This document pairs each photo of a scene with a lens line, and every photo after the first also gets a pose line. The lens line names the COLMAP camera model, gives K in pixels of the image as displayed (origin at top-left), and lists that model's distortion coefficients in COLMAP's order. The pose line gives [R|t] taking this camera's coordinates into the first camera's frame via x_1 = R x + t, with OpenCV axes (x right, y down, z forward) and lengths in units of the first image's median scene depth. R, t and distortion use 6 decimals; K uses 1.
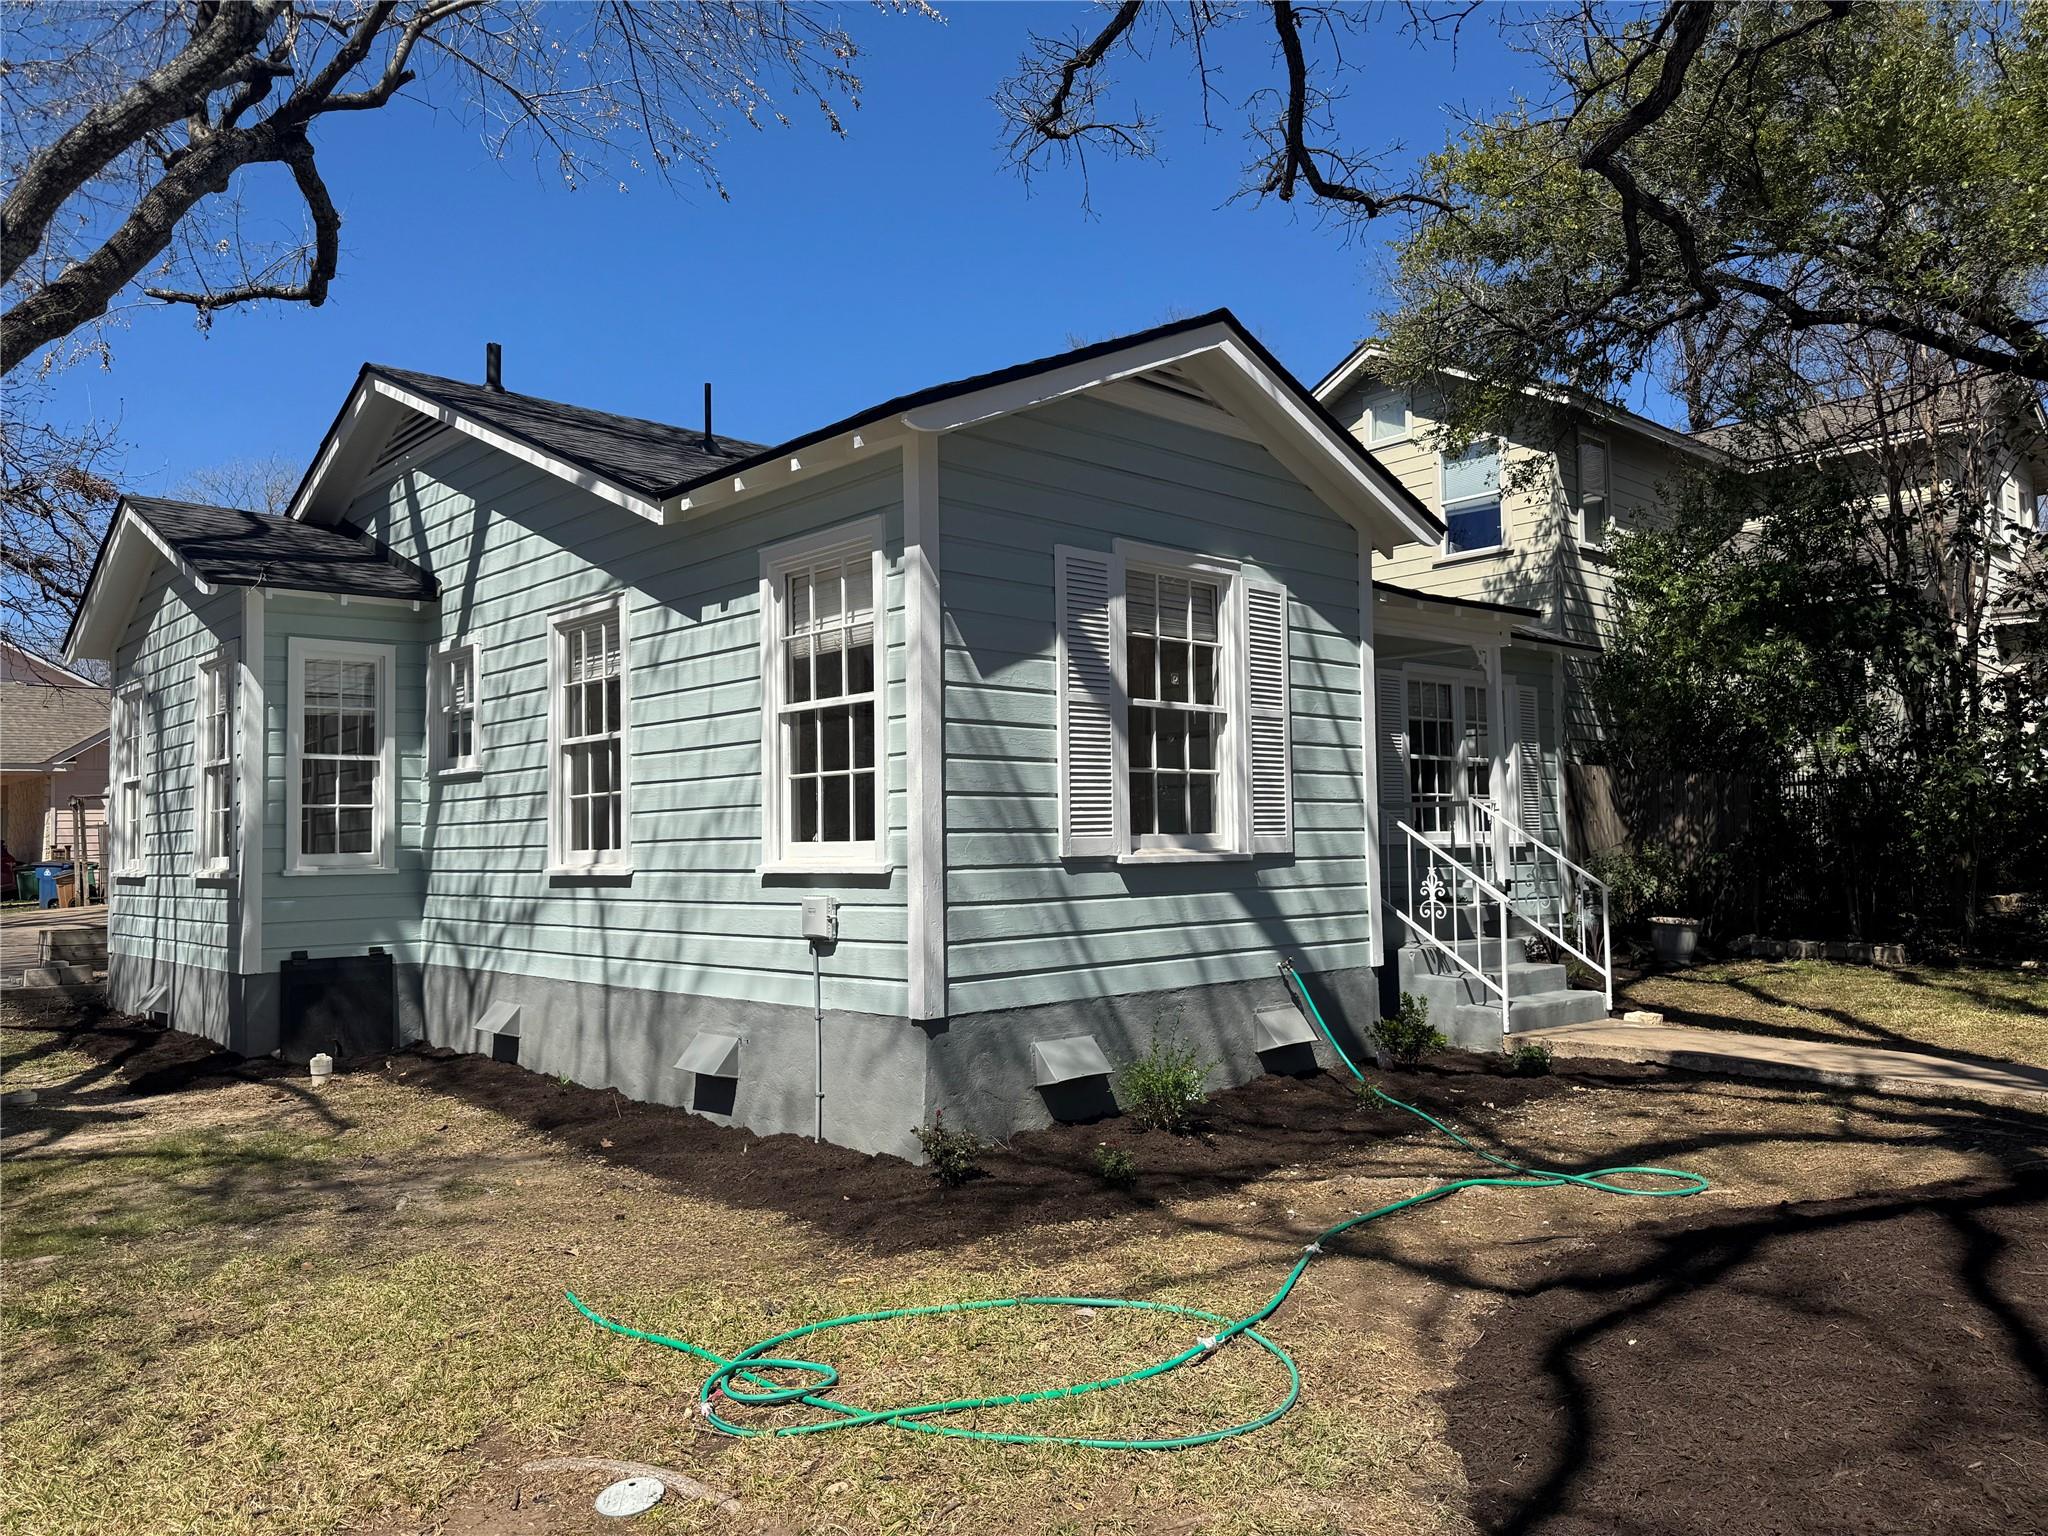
lens RADIAL K [[1440.4, 0, 1024.0], [0, 1440.4, 768.0], [0, 0, 1]] dist [0.094262, -0.004010]
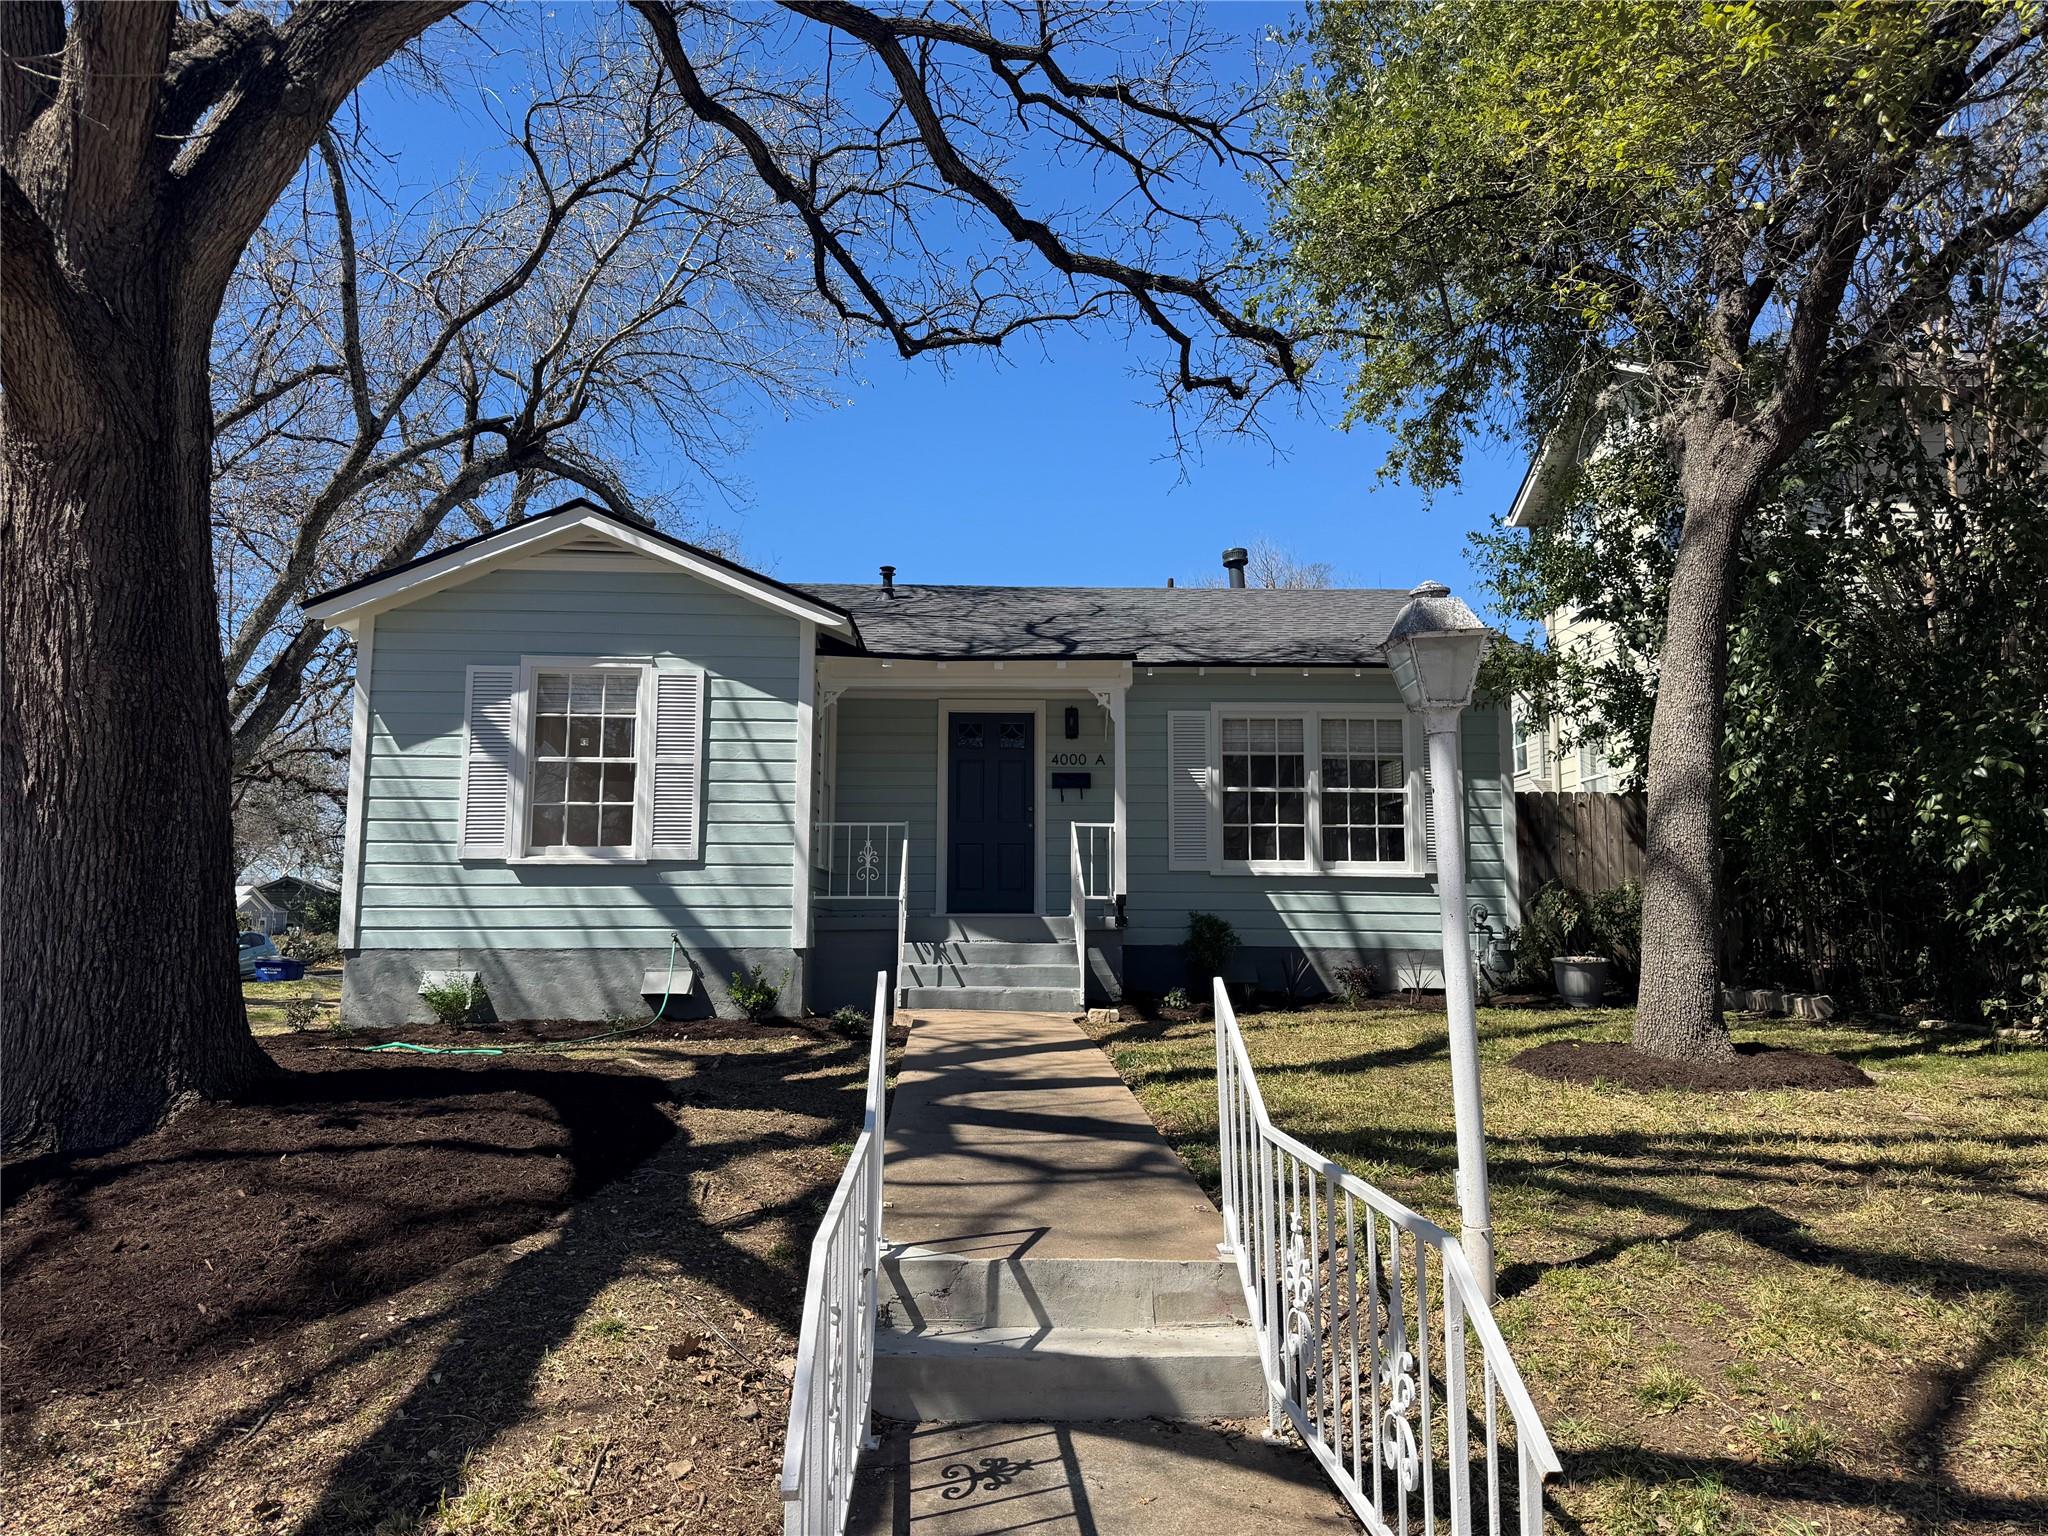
lens RADIAL K [[1440.4, 0, 1024.0], [0, 1440.4, 768.0], [0, 0, 1]] dist [0.094262, -0.004010]
pose [[0.751108, -0.040798, -0.658918, 1.437475], [0.017506, 0.998969, -0.041896, 0.036087], [0.659948, 0.019933, 0.751047, 0.172085]]
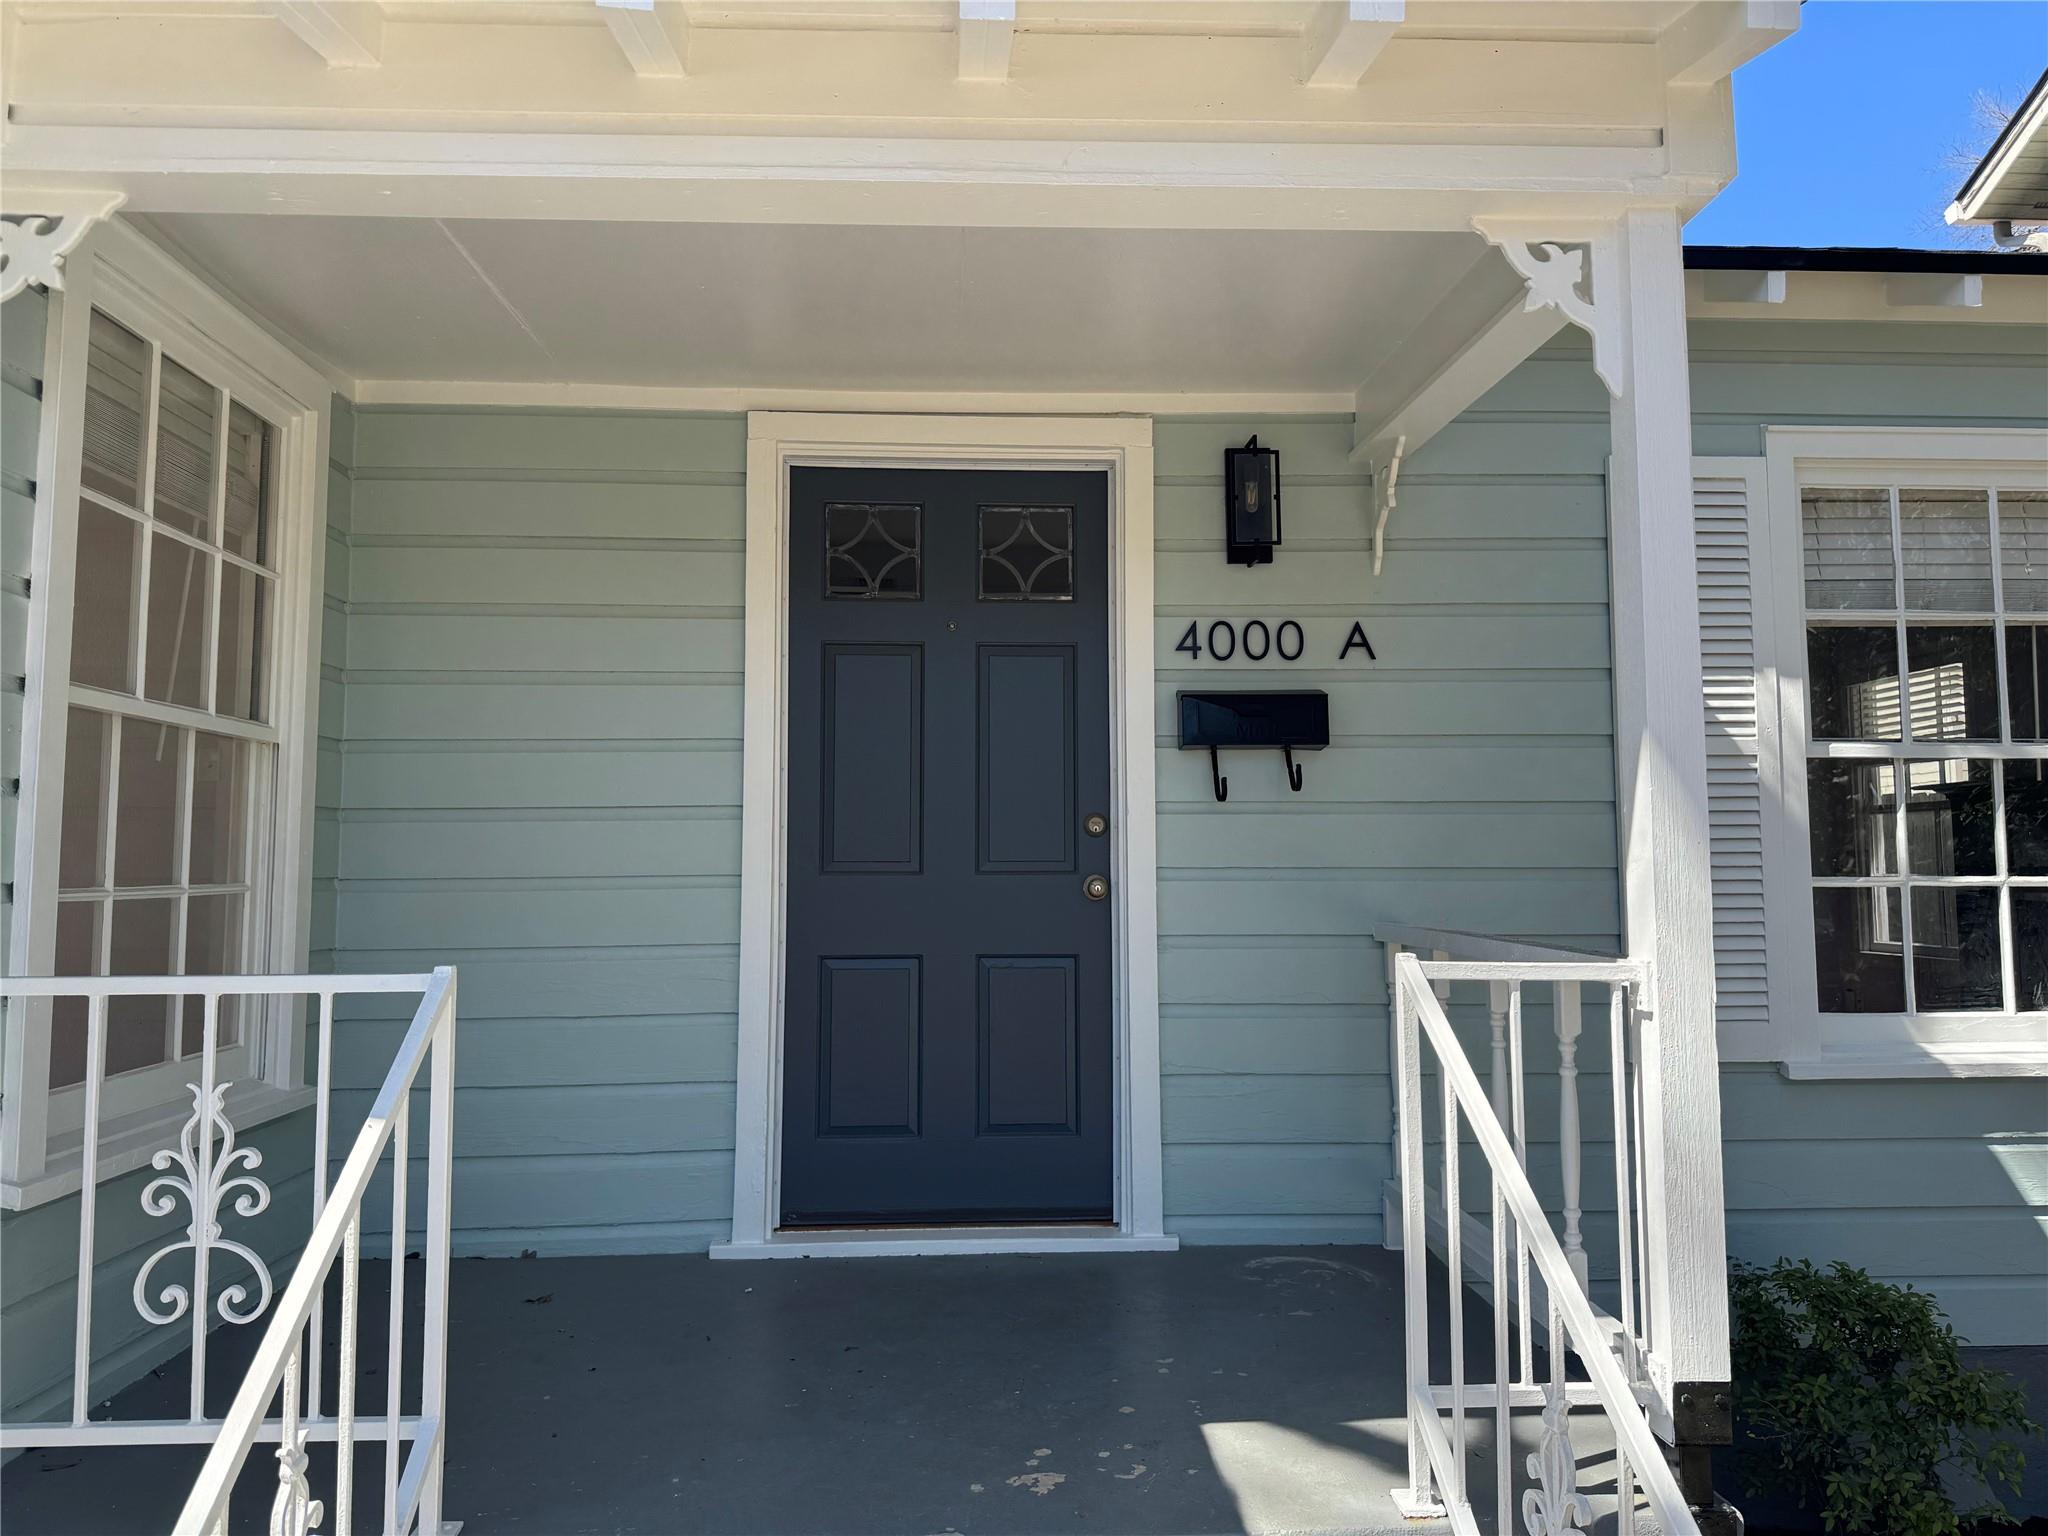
lens RADIAL K [[1440.4, 0, 1024.0], [0, 1440.4, 768.0], [0, 0, 1]] dist [0.094262, -0.004010]
pose [[0.769271, -0.018256, -0.638662, 0.555273], [0.021985, 0.999756, -0.002097, -0.006636], [0.638544, -0.012428, 0.769485, 1.132084]]
